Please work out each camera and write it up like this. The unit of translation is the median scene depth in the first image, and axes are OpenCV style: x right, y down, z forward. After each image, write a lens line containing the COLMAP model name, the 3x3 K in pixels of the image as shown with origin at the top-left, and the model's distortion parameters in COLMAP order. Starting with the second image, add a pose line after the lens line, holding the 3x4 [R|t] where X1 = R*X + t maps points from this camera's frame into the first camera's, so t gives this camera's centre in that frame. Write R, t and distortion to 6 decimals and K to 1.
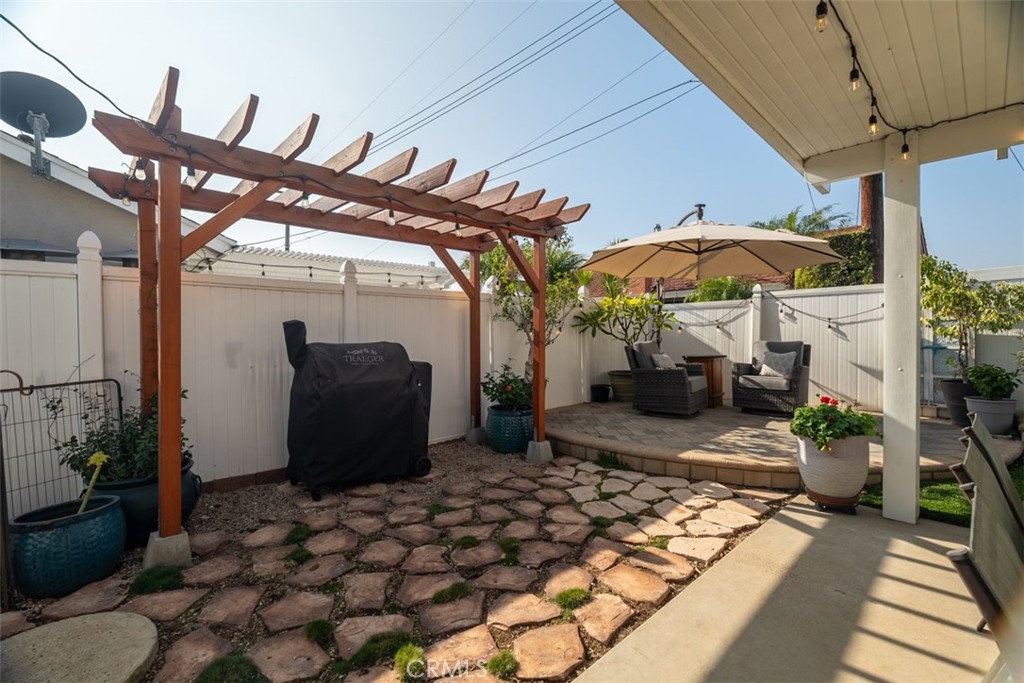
lens RADIAL K [[450.8, 0, 512.0], [0, 450.8, 341.5], [0, 0, 1]] dist [-0.000451, -0.000062]
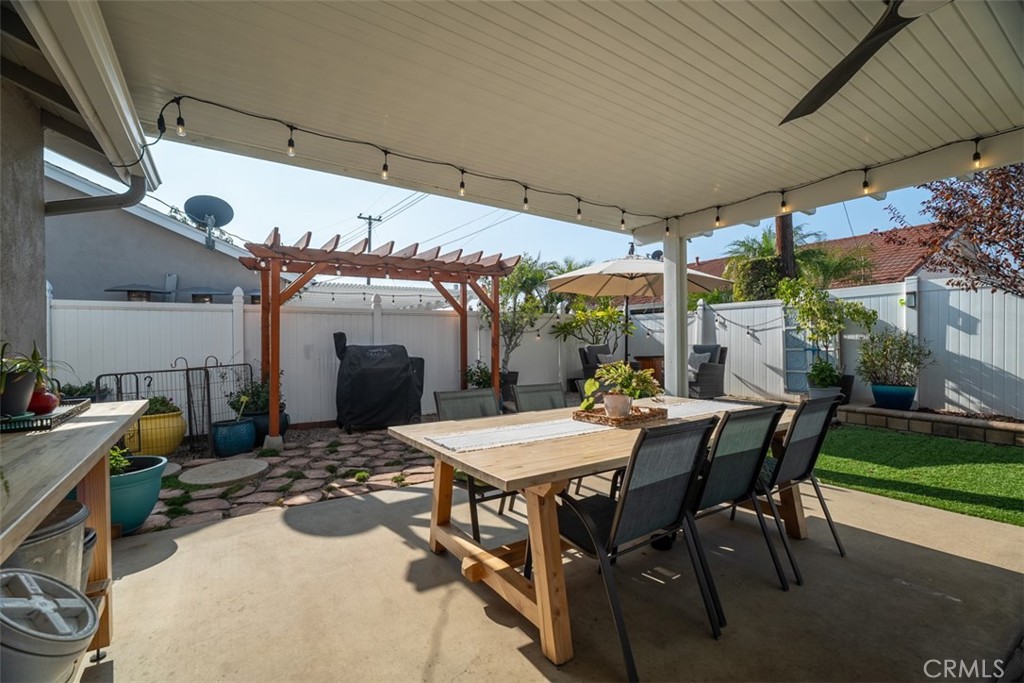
lens RADIAL K [[450.8, 0, 512.0], [0, 450.8, 341.5], [0, 0, 1]] dist [-0.000451, -0.000062]
pose [[0.985038, -0.000997, -0.172333, 0.417555], [-0.000635, 0.999955, -0.009413, 0.004614], [0.172334, 0.009382, 0.984994, -0.529709]]
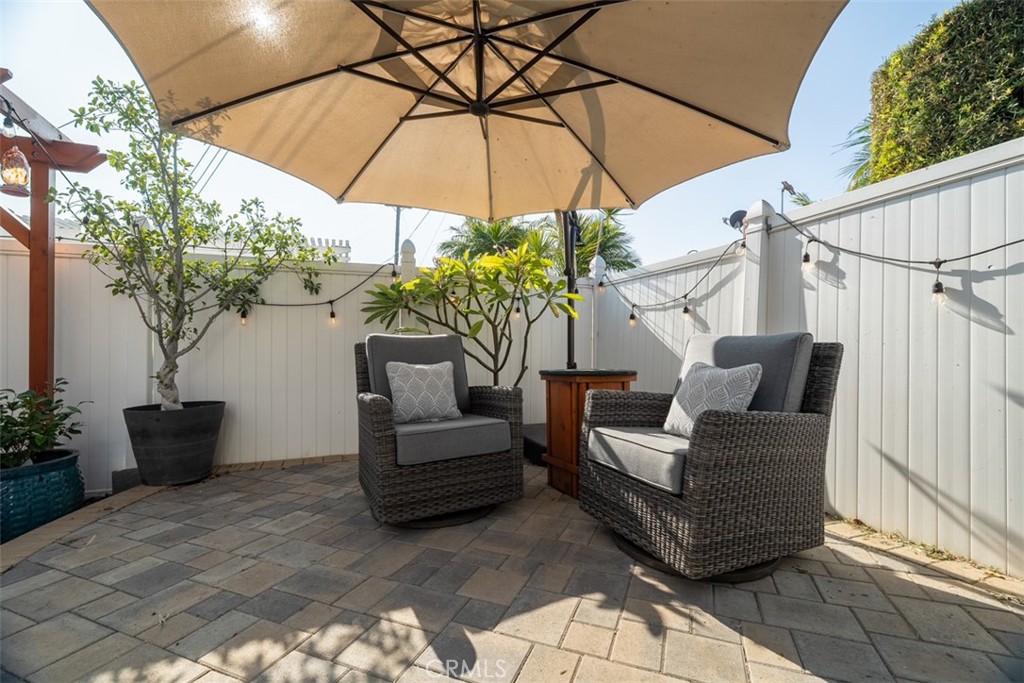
lens RADIAL K [[450.8, 0, 512.0], [0, 450.8, 341.5], [0, 0, 1]] dist [-0.000451, -0.000062]
pose [[0.926226, 0.006430, -0.376913, 0.838043], [-0.017499, 0.999510, -0.025950, 0.025982], [0.376562, 0.030631, 0.925885, 0.920563]]
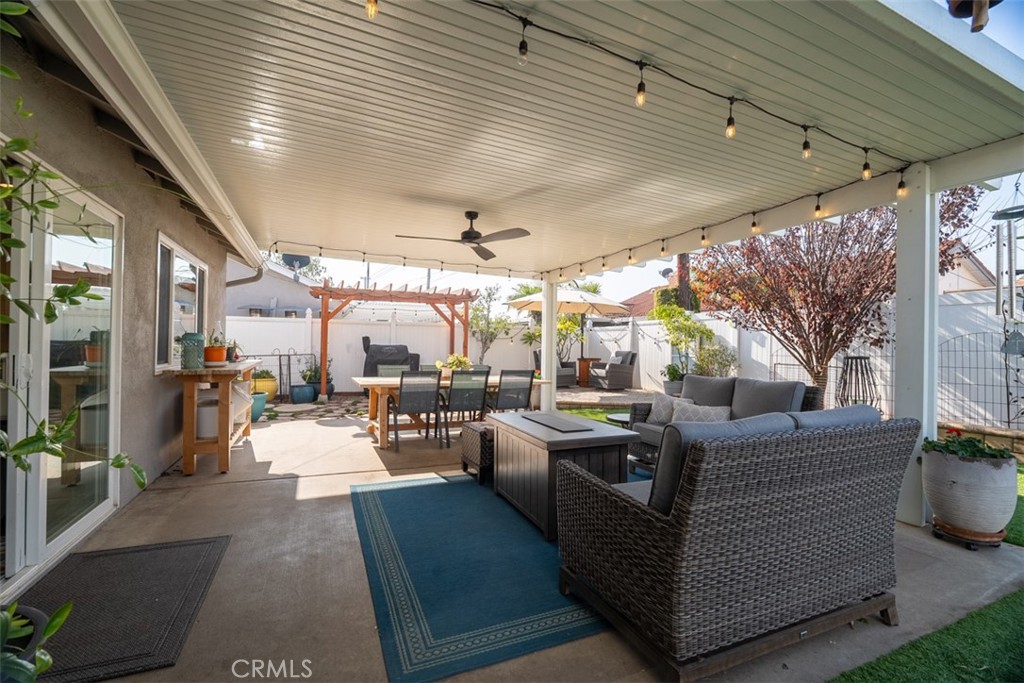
lens RADIAL K [[450.8, 0, 512.0], [0, 450.8, 341.5], [0, 0, 1]] dist [-0.000451, -0.000062]
pose [[0.944072, 0.019098, -0.329186, 1.151738], [-0.026569, 0.999481, -0.018213, 0.011070], [0.328667, 0.025941, 0.944090, -1.199767]]
